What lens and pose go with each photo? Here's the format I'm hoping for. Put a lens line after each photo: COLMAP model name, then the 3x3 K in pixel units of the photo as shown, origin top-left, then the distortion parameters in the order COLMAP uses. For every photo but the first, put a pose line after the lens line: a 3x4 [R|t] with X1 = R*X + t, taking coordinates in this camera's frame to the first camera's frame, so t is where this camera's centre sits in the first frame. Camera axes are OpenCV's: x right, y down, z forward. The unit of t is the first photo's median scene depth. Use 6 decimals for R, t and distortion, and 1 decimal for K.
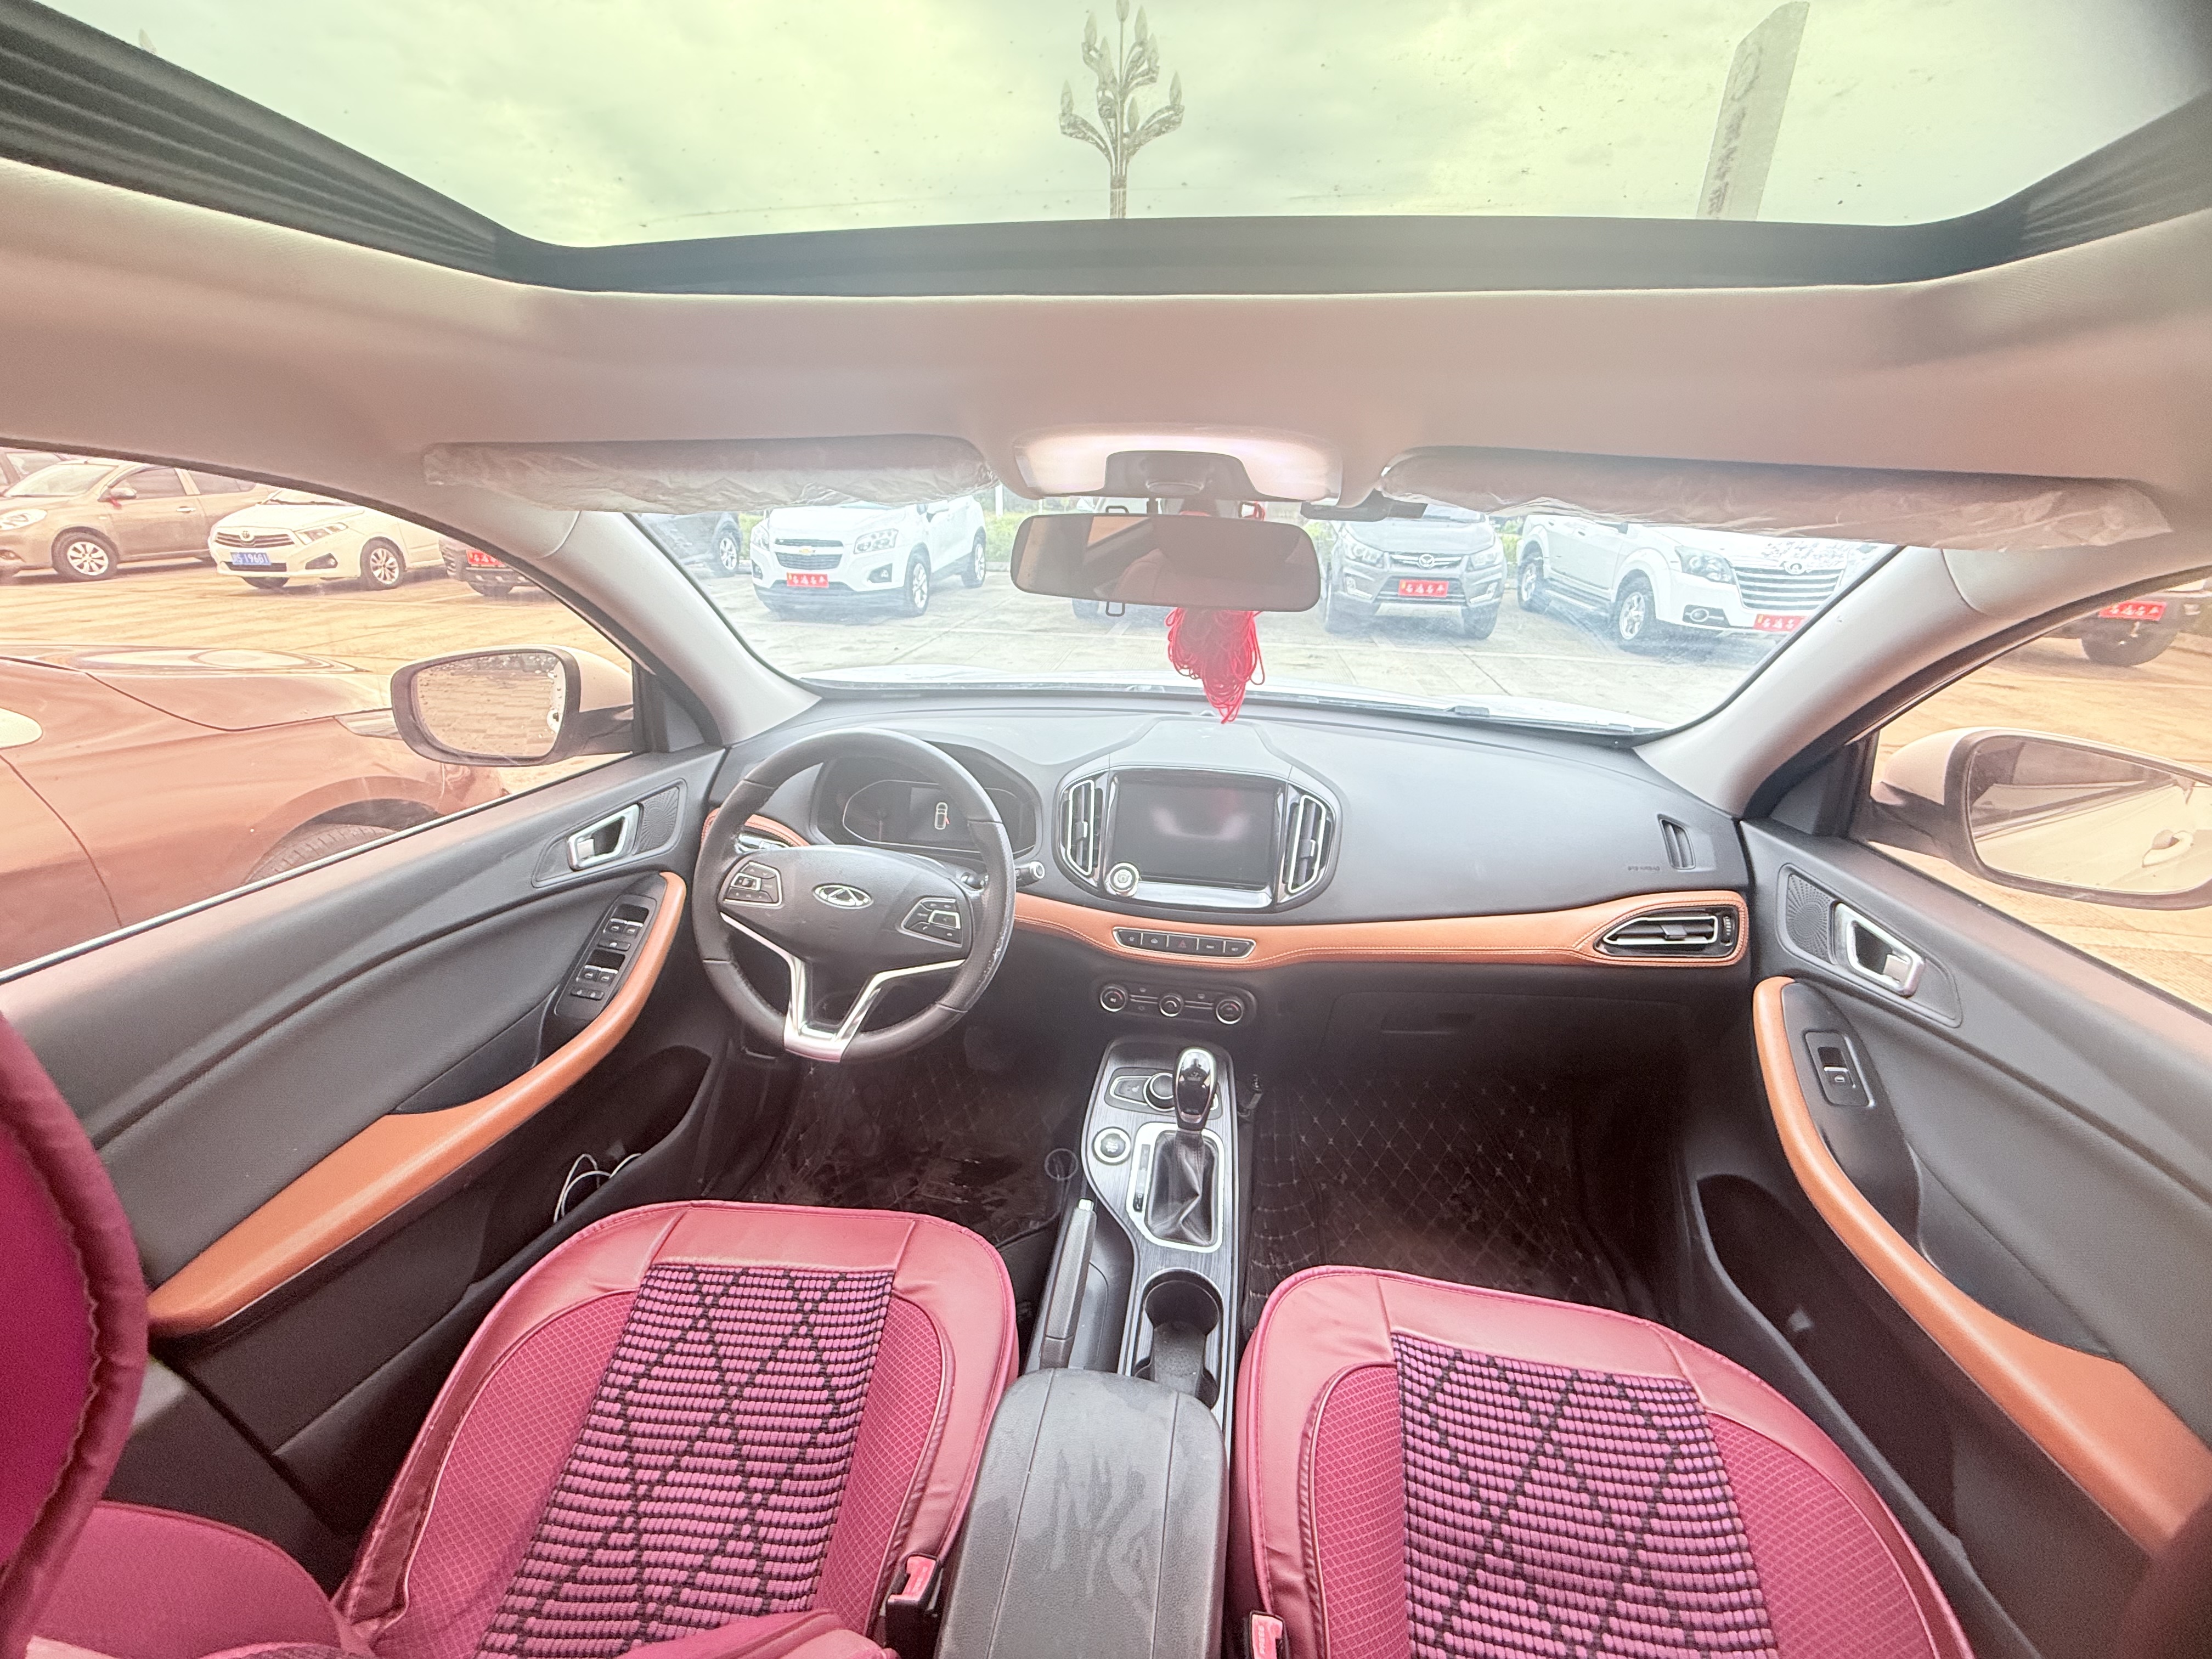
lens RADIAL K [[893.5, 0, 1106.0], [0, 893.5, 829.5], [0, 0, 1]] dist [-0.001168, -0.000113]
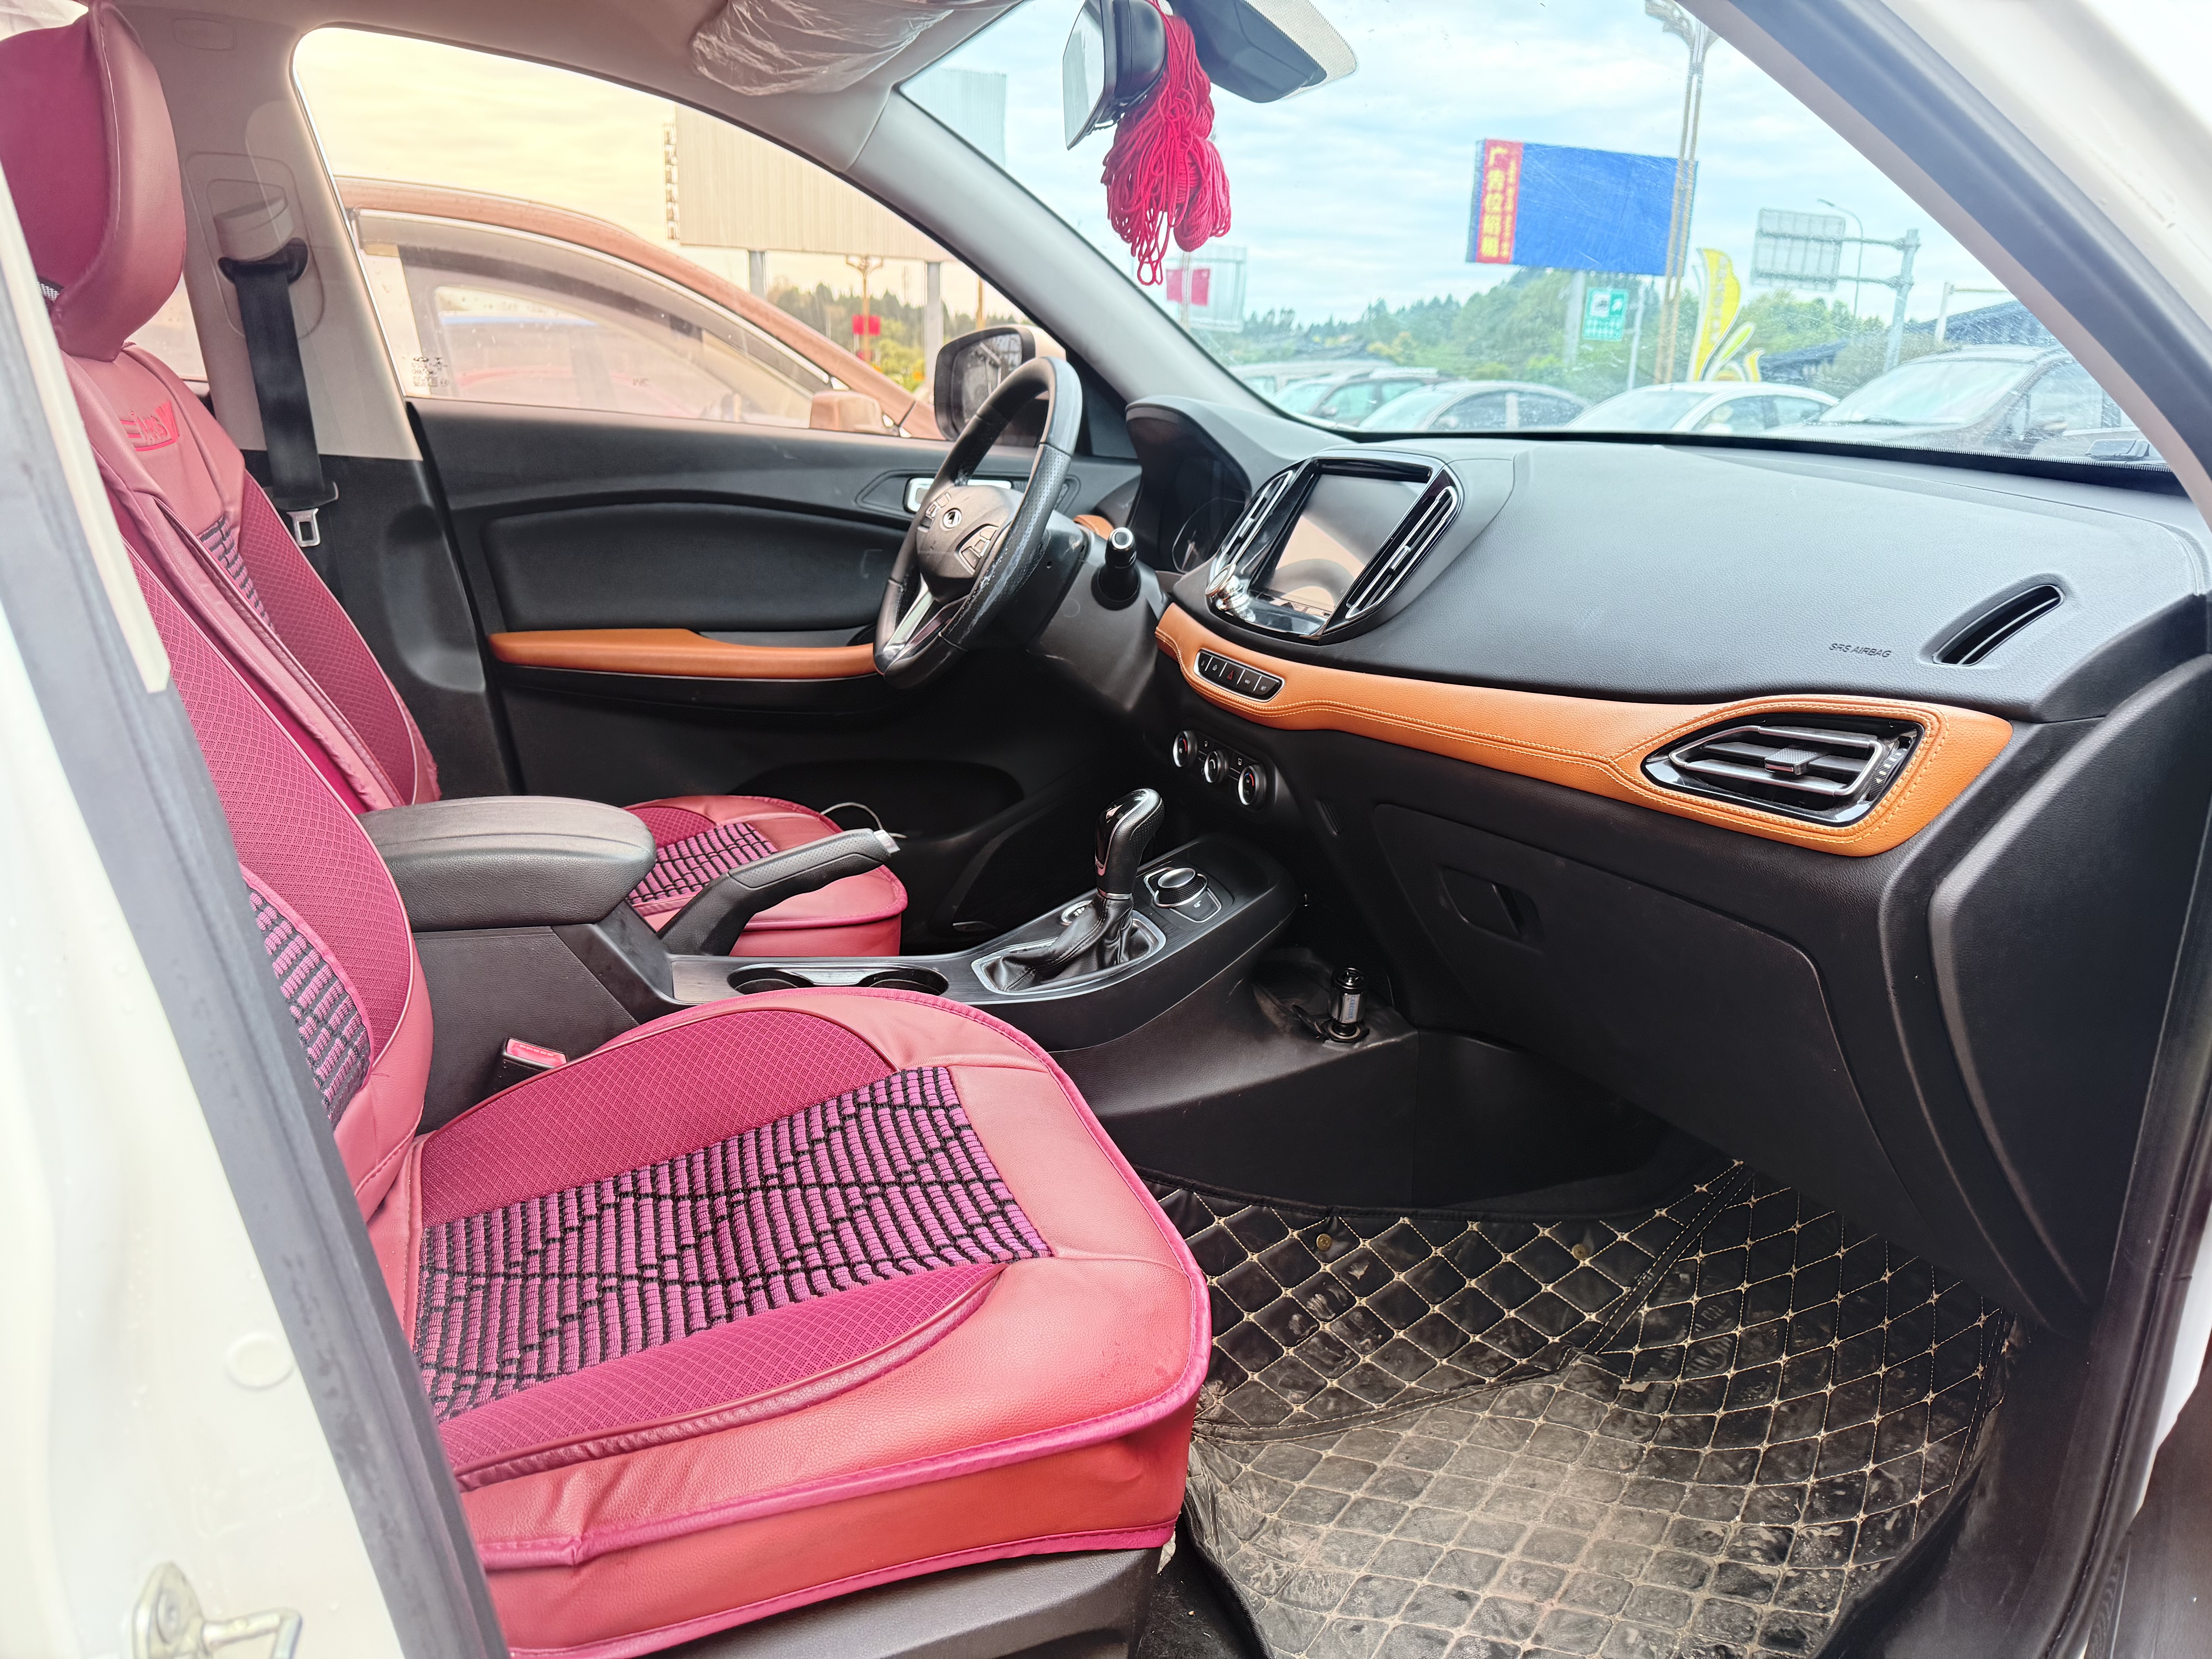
lens RADIAL K [[1558.8, 0, 1106.0], [0, 1558.8, 829.5], [0, 0, 1]] dist [0.005325, -0.006276]
pose [[0.475716, 0.214715, -0.852990, 1.453041], [-0.375446, 0.926538, 0.023841, 0.324642], [0.795446, 0.308910, 0.521383, 0.412674]]
